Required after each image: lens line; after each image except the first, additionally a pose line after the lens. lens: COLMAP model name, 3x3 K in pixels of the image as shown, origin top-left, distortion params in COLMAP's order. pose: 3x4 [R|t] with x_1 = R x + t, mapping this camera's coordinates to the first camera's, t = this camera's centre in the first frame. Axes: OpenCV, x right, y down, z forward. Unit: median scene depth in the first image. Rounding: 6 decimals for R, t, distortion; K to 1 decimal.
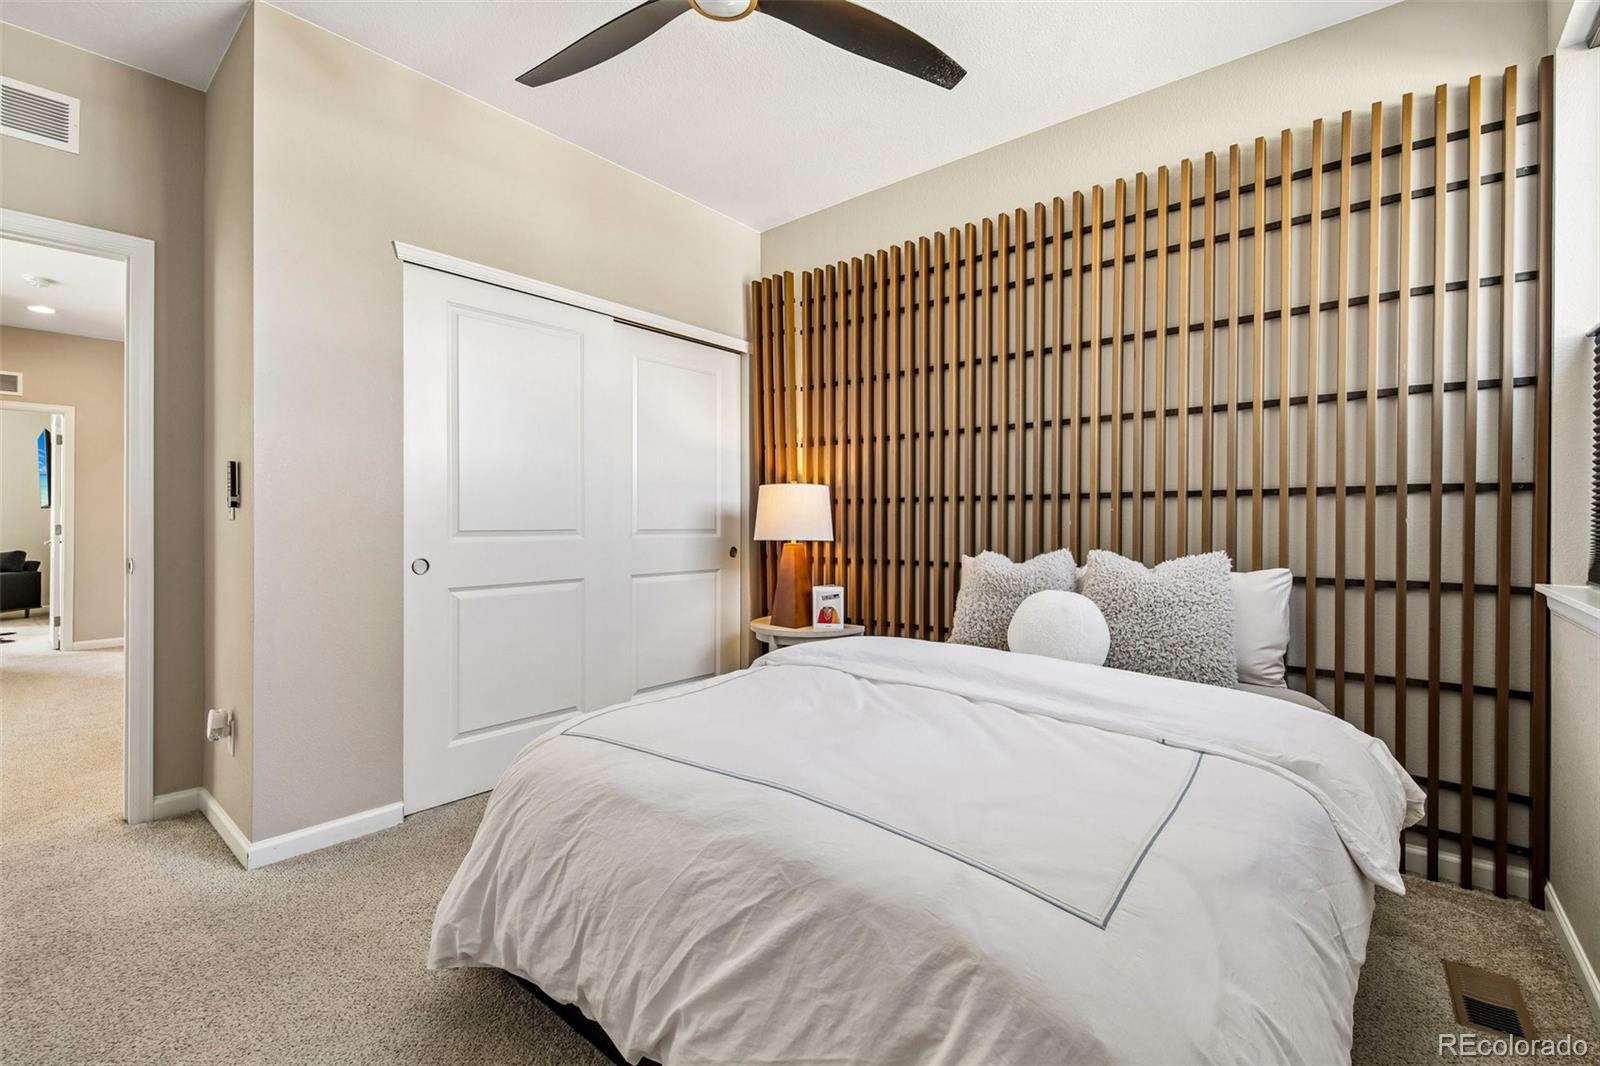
lens RADIAL K [[695.9, 0, 794.1], [0, 695.9, 523.0], [0, 0, 1]] dist [-0.014627, -0.003963]
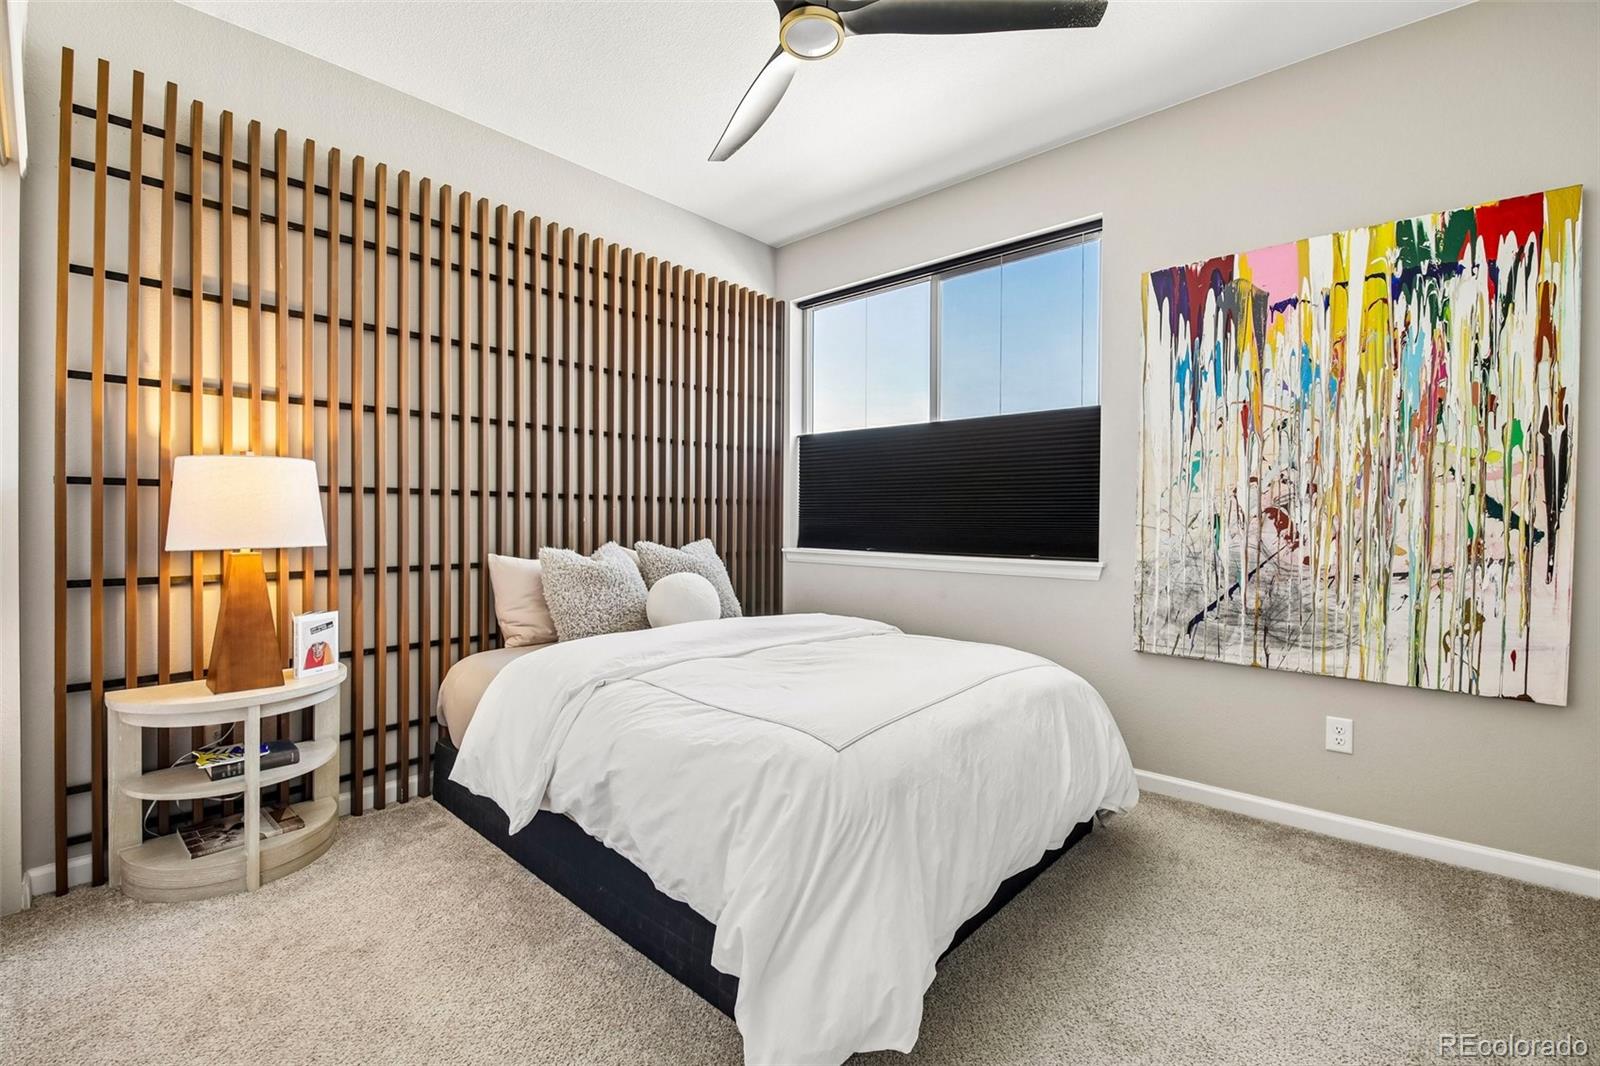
lens RADIAL K [[695.9, 0, 794.5], [0, 695.9, 532.4], [0, 0, 1]] dist [-0.014627, -0.003963]
pose [[0.000013, -0.018206, 0.999834, -0.623659], [-0.003265, 0.999829, 0.018206, -0.001272], [-0.999995, -0.003265, -0.000047, 0.533296]]
